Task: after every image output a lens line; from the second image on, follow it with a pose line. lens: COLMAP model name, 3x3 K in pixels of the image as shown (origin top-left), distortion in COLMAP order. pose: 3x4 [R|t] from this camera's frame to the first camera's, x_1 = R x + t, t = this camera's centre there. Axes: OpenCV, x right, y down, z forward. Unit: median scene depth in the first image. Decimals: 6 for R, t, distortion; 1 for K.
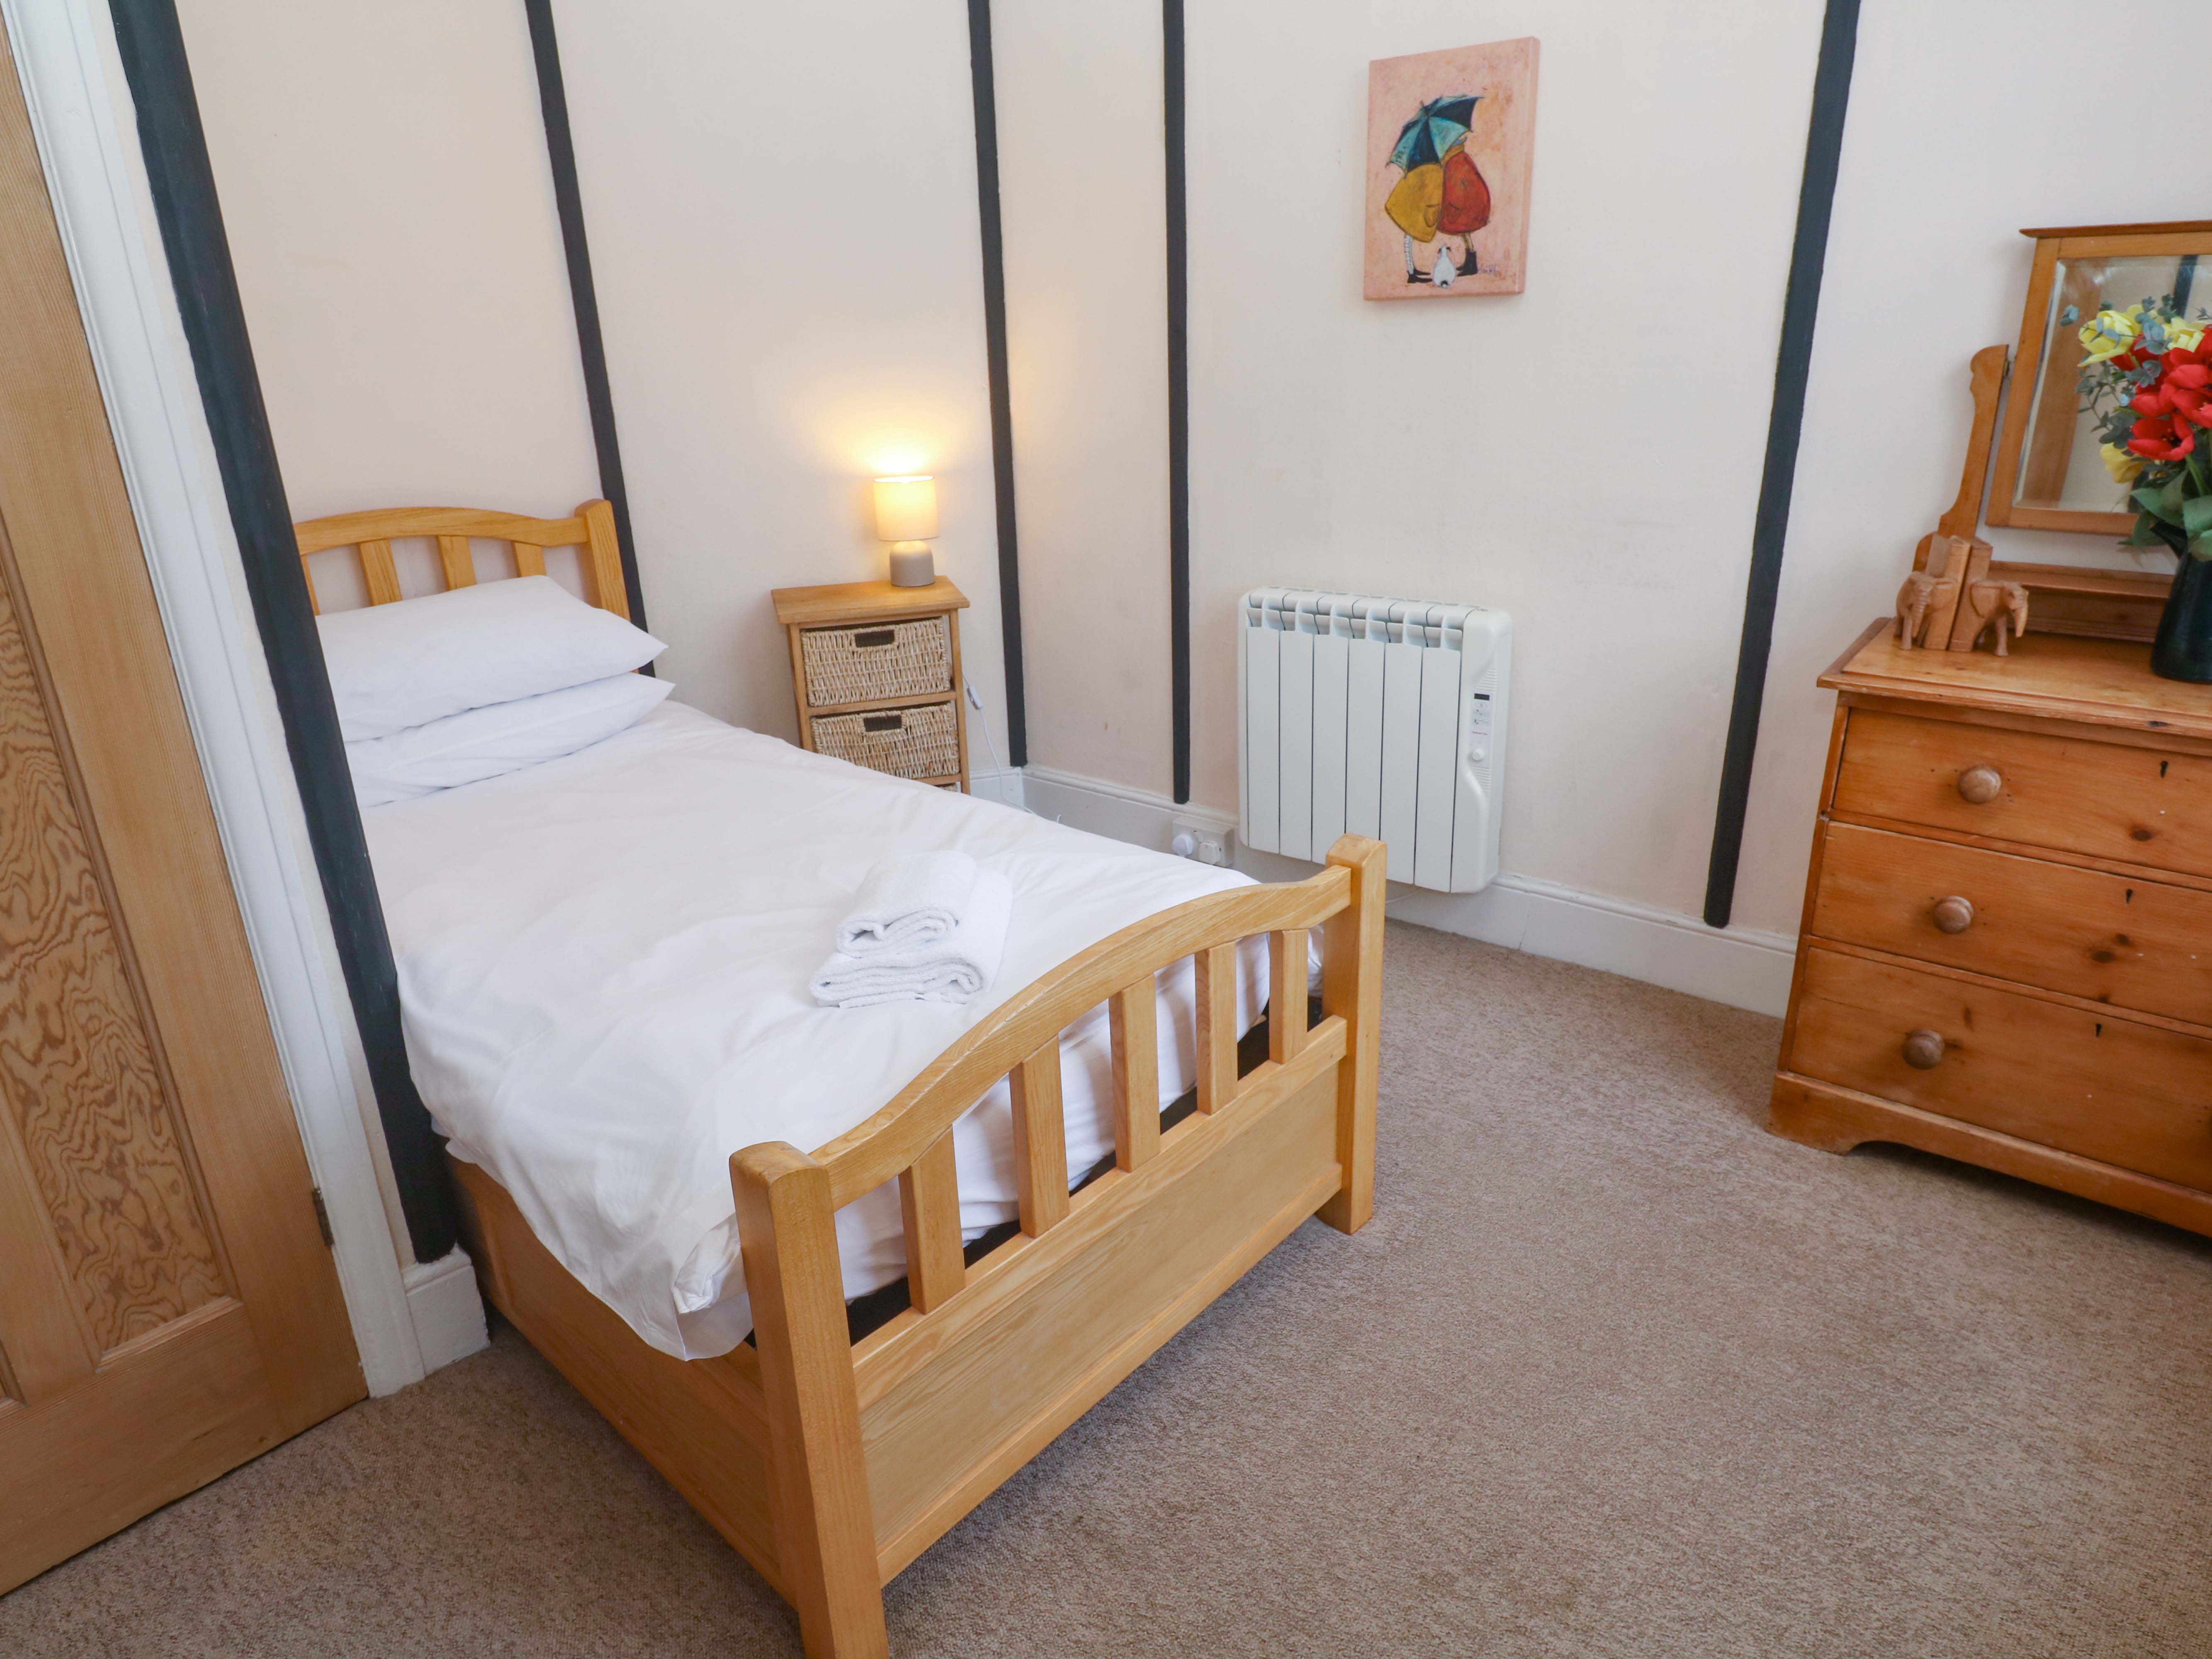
lens RADIAL K [[1399.3, 0, 1112.3], [0, 1399.3, 831.3], [0, 0, 1]] dist [-0.000388, 0.001498]
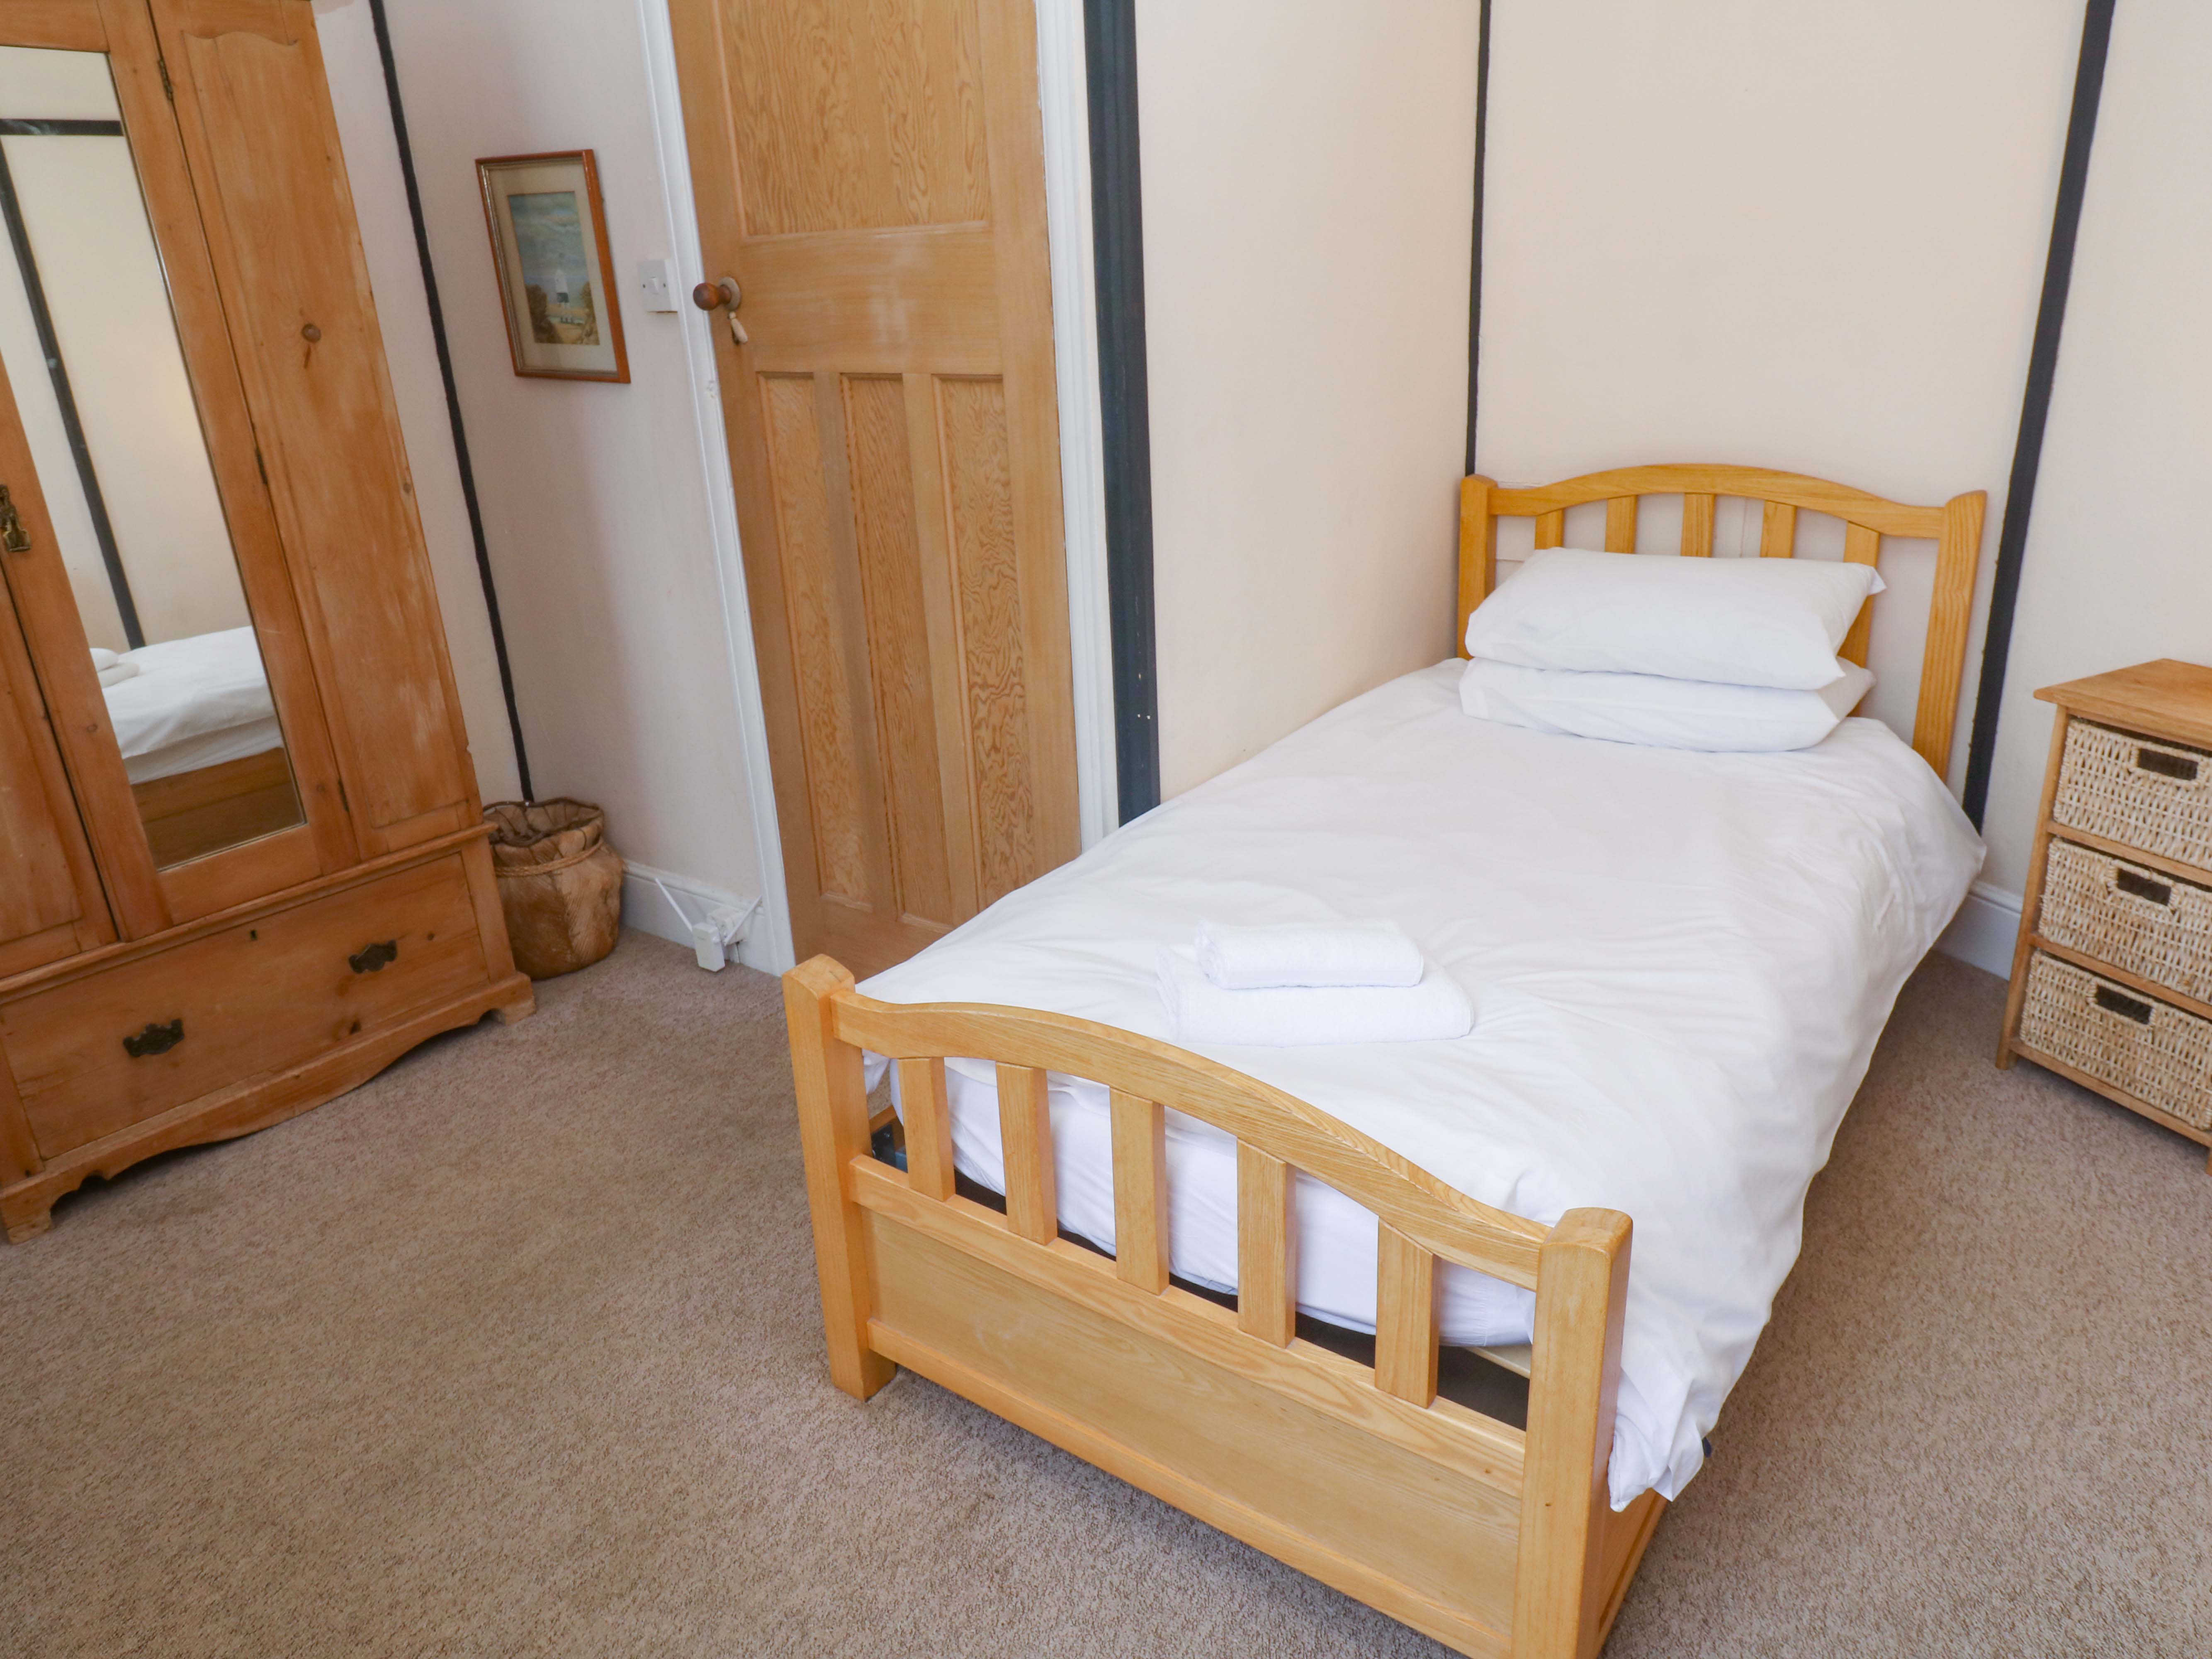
lens RADIAL K [[1476.6, 0, 1106.8], [0, 1476.6, 813.8], [0, 0, 1]] dist [0.000380, -0.004299]
pose [[0.078103, 0.366485, -0.927140, 0.737431], [-0.302293, 0.894904, 0.328277, -0.321542], [0.950010, 0.254628, 0.180680, 0.671559]]
